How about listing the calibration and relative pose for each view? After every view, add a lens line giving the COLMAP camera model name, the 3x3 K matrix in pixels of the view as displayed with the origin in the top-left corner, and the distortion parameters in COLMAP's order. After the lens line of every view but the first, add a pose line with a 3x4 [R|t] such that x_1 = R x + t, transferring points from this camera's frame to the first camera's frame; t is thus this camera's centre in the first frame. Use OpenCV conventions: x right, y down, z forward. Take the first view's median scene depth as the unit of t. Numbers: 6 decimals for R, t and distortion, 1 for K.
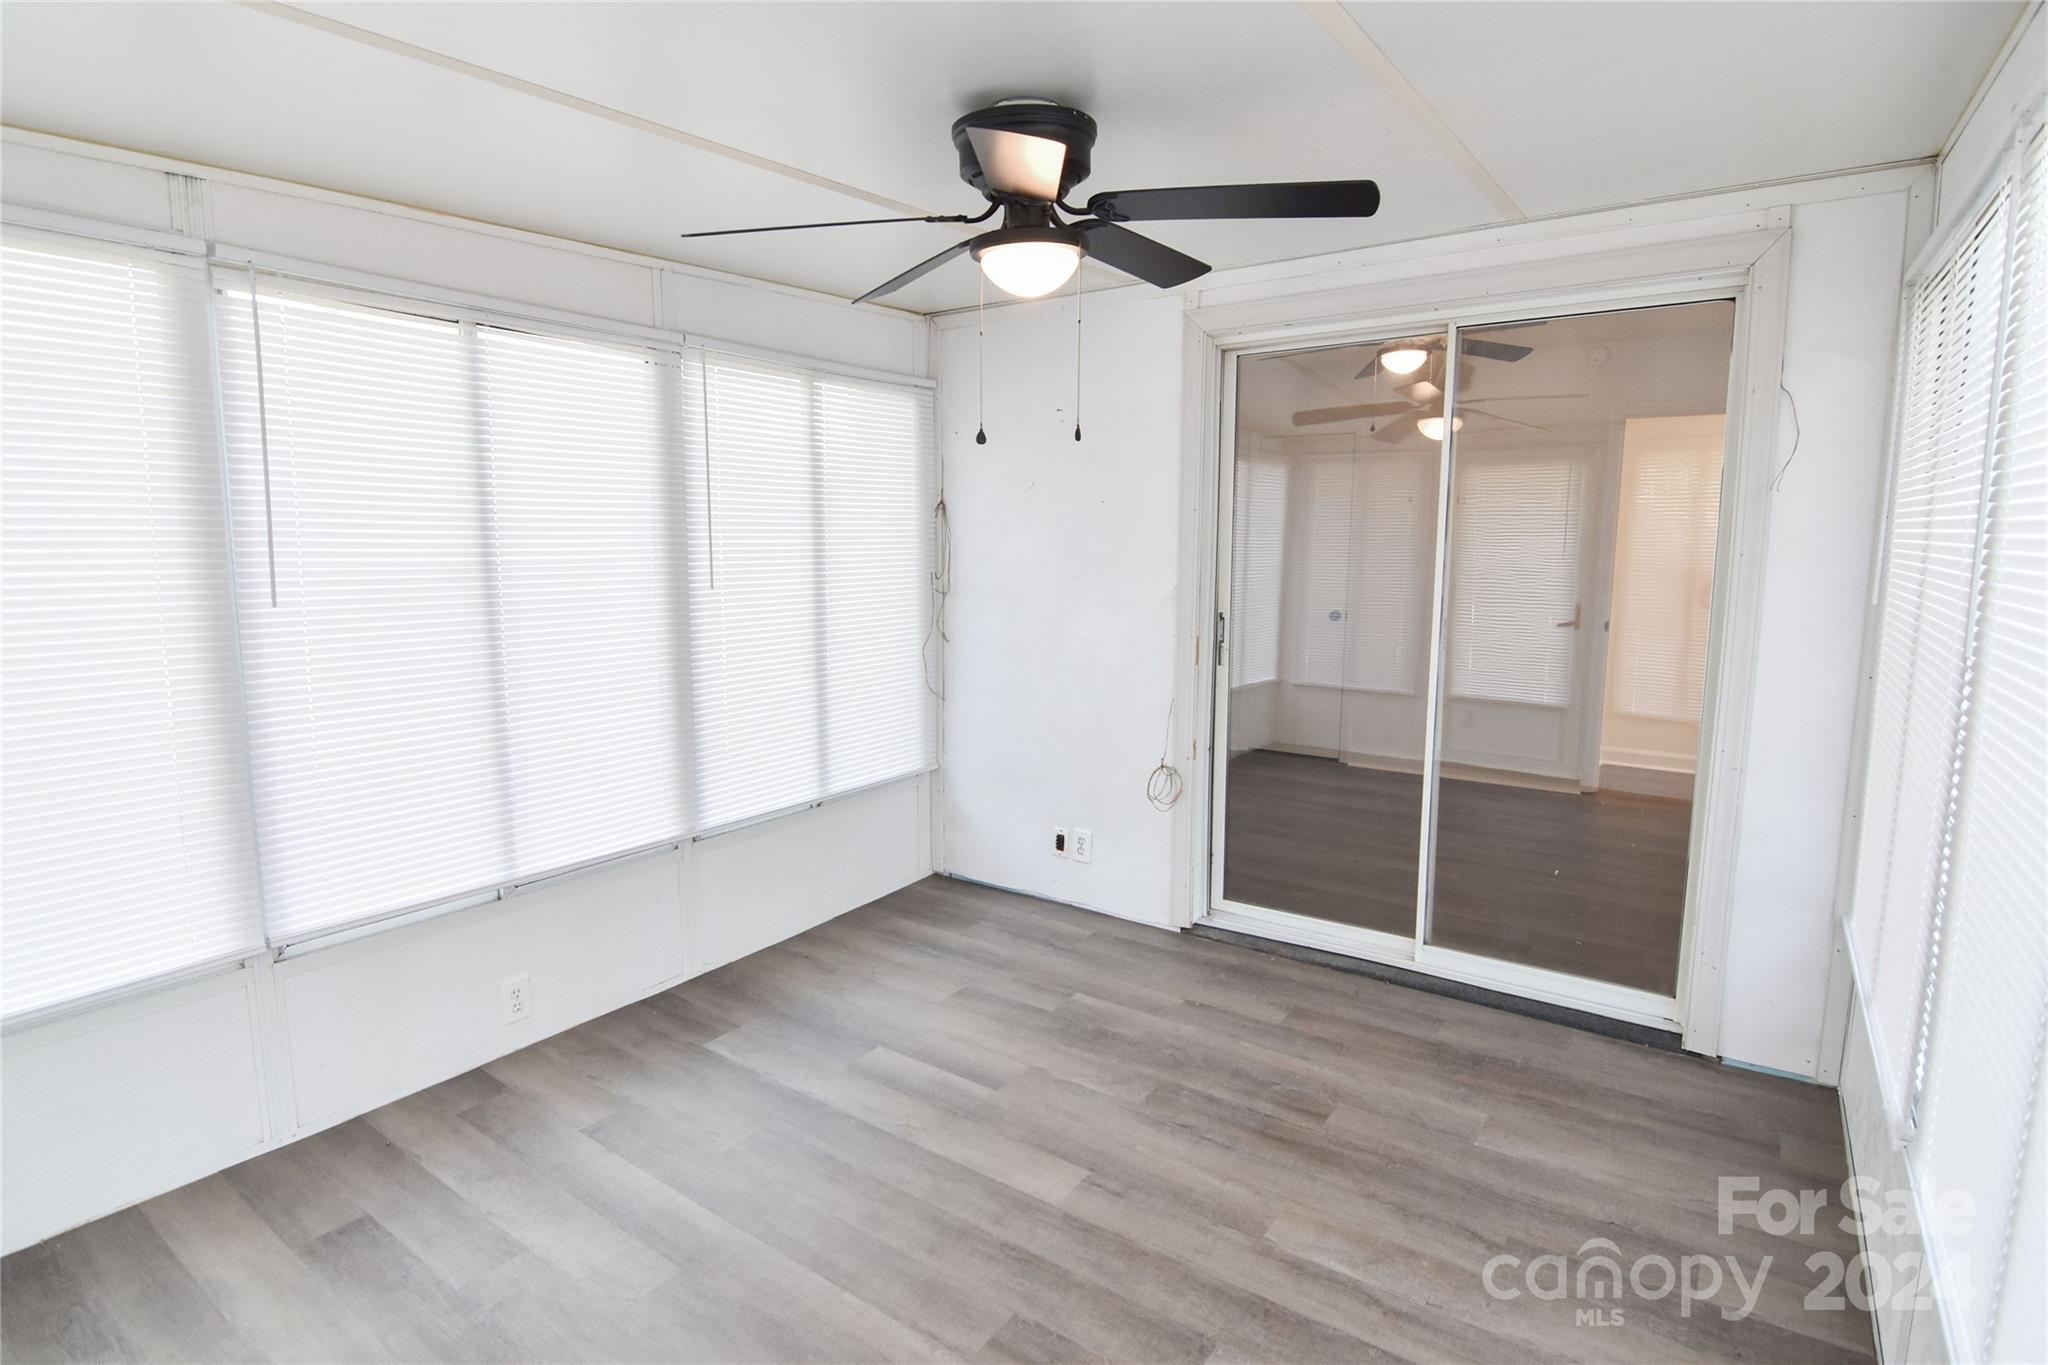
lens RADIAL K [[997.7, 0, 1032.8], [0, 997.7, 703.7], [0, 0, 1]] dist [-0.006534, -0.010963]
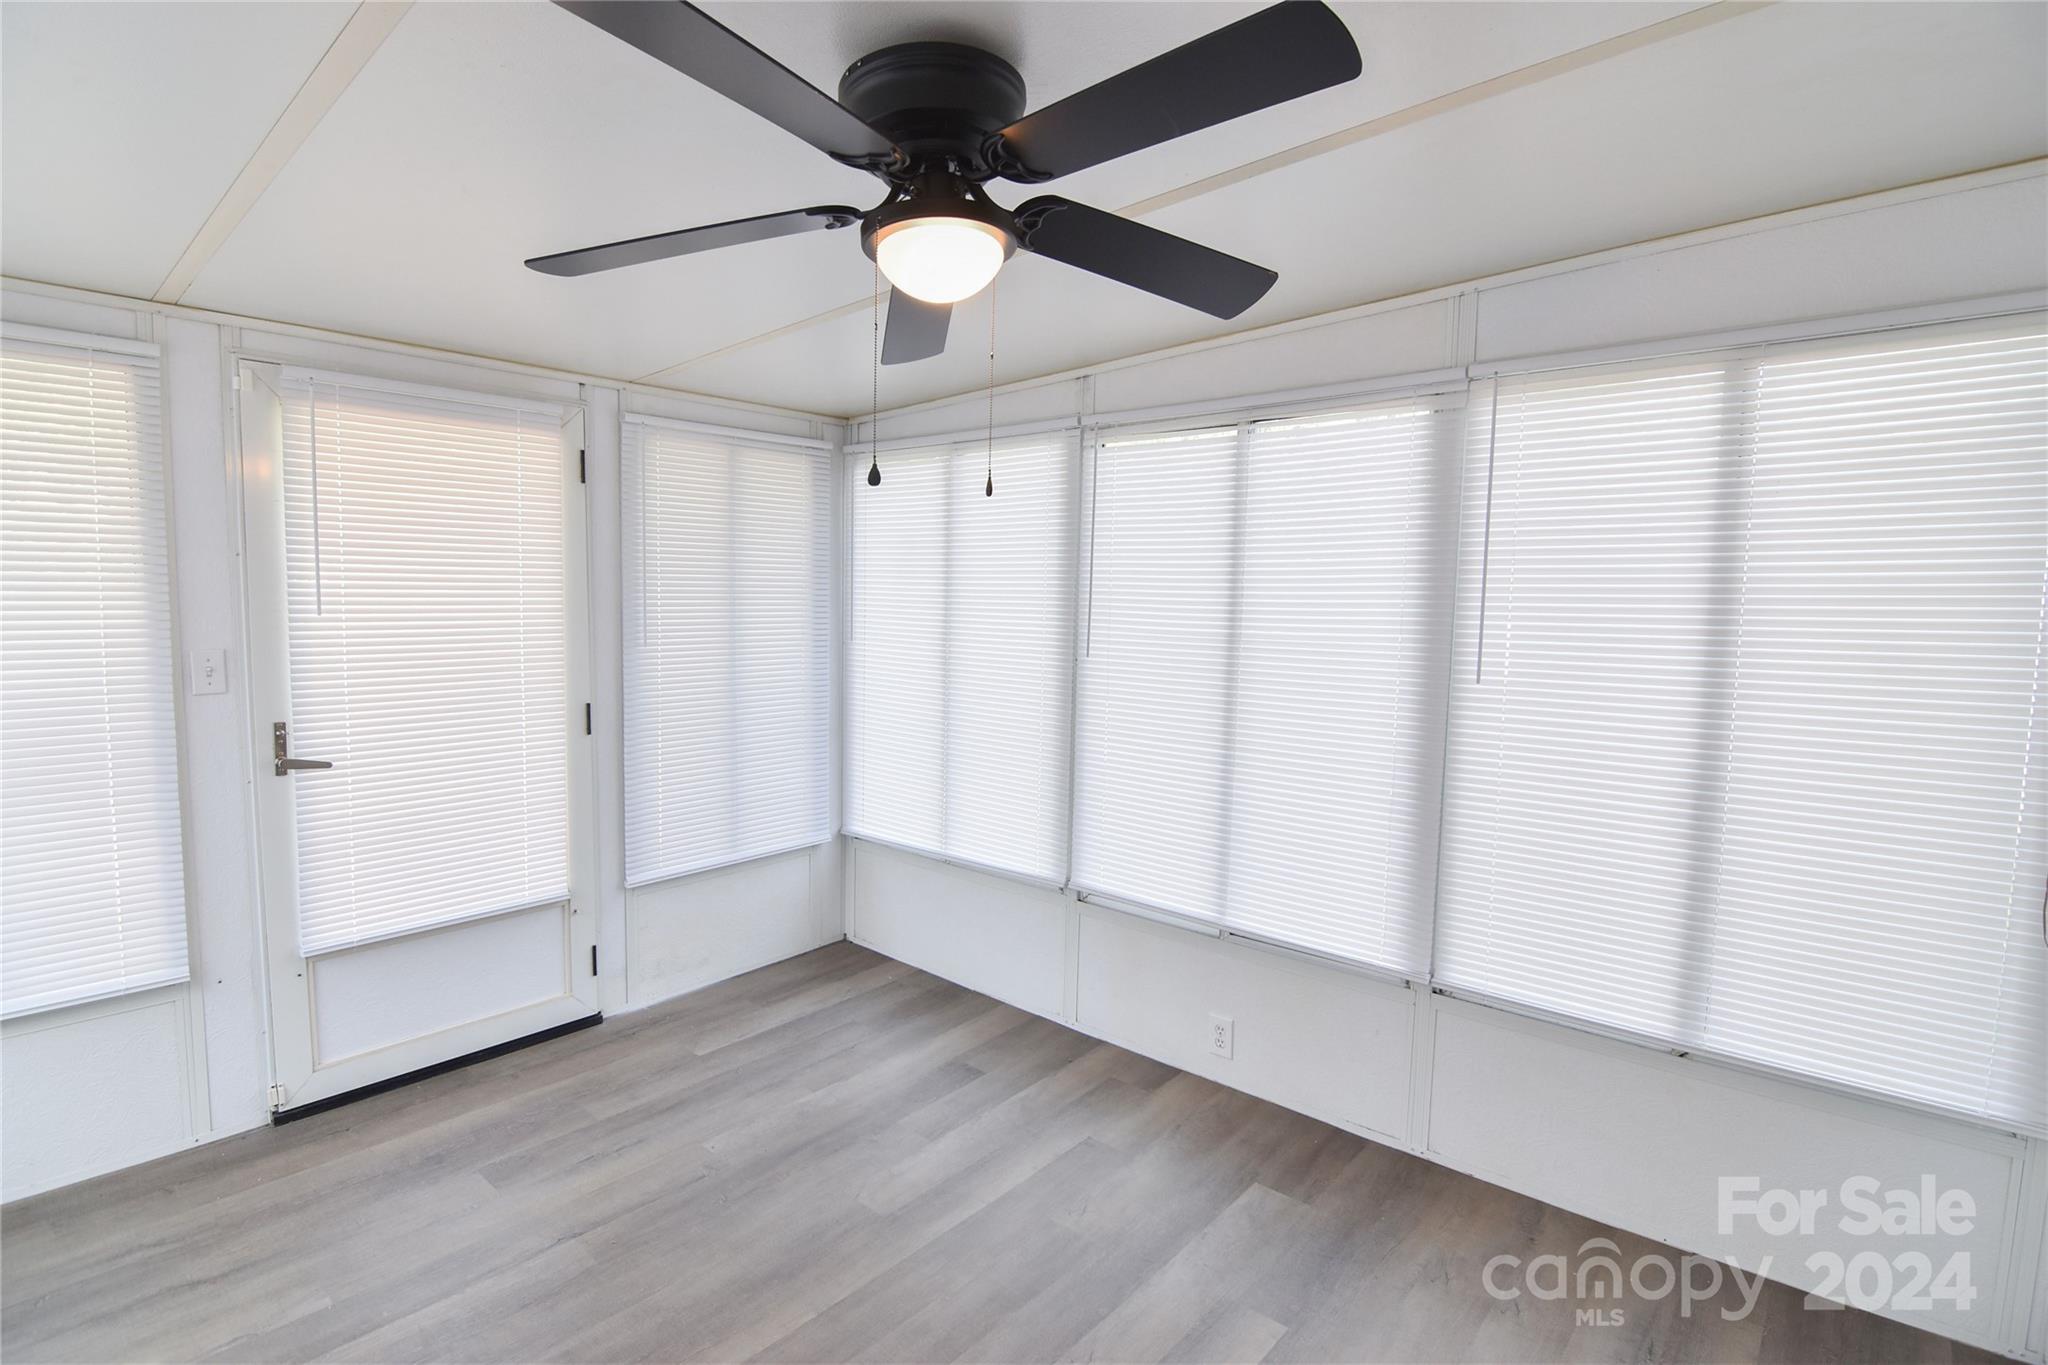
lens RADIAL K [[997.7, 0, 1009.3], [0, 997.7, 682.1], [0, 0, 1]] dist [-0.006534, -0.010963]
pose [[-0.106287, 0.092112, -0.990060, 0.589816], [-0.166085, 0.980067, 0.109012, -0.172663], [0.980367, 0.176020, -0.088870, 0.877020]]
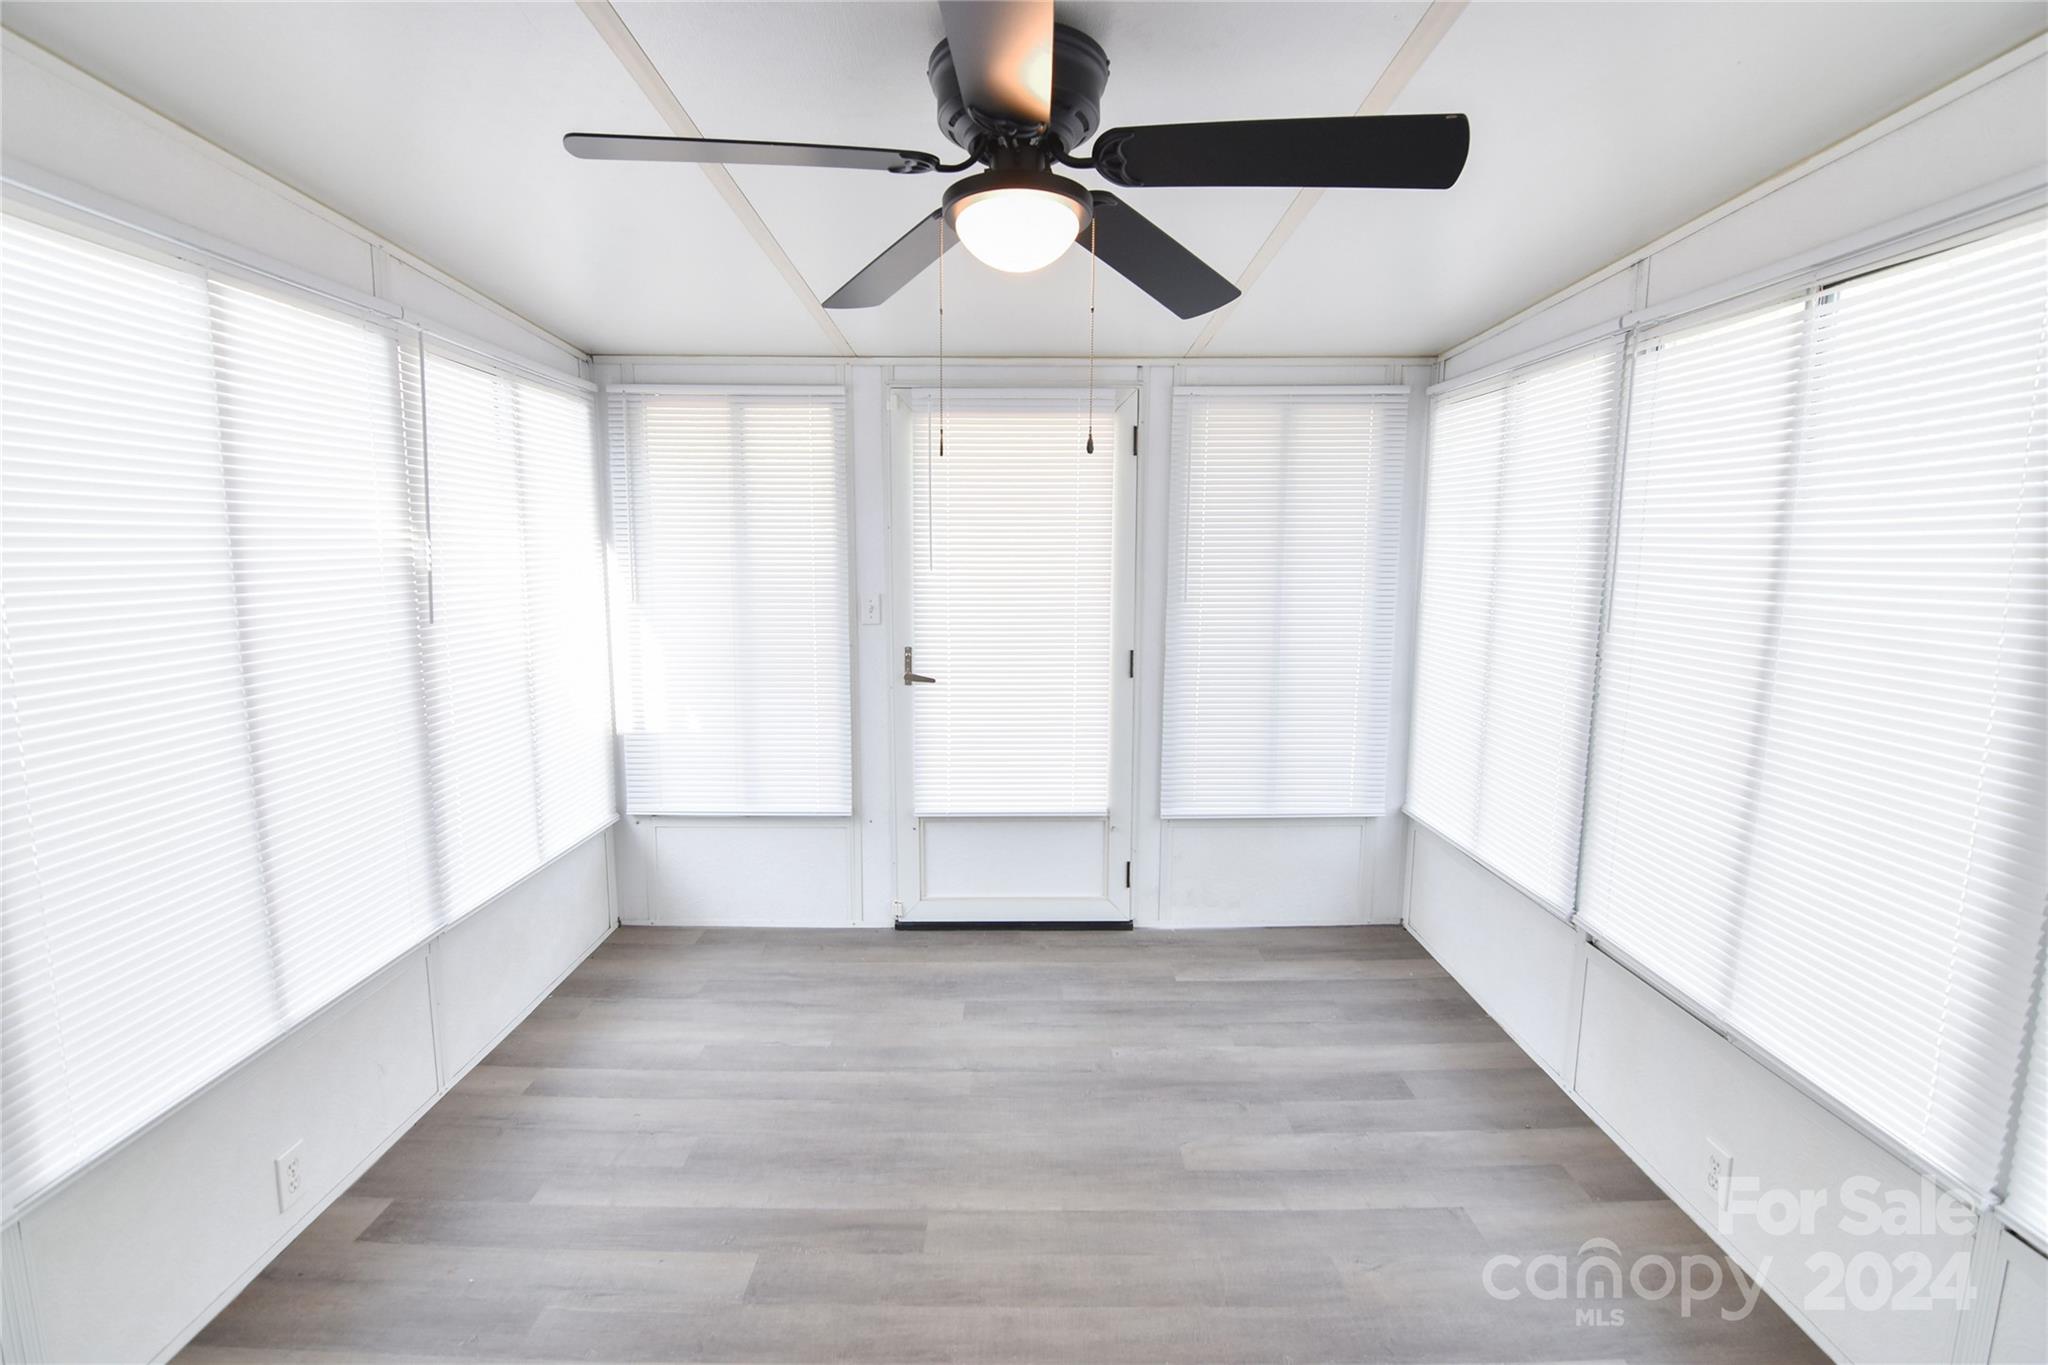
lens RADIAL K [[997.7, 0, 1022.6], [0, 997.7, 683.1], [0, 0, 1]] dist [-0.006534, -0.010963]
pose [[-0.814338, 0.084342, -0.574230, 0.355613], [-0.085930, 0.960960, 0.263005, -0.240044], [0.573995, 0.263518, -0.775299, 1.288783]]
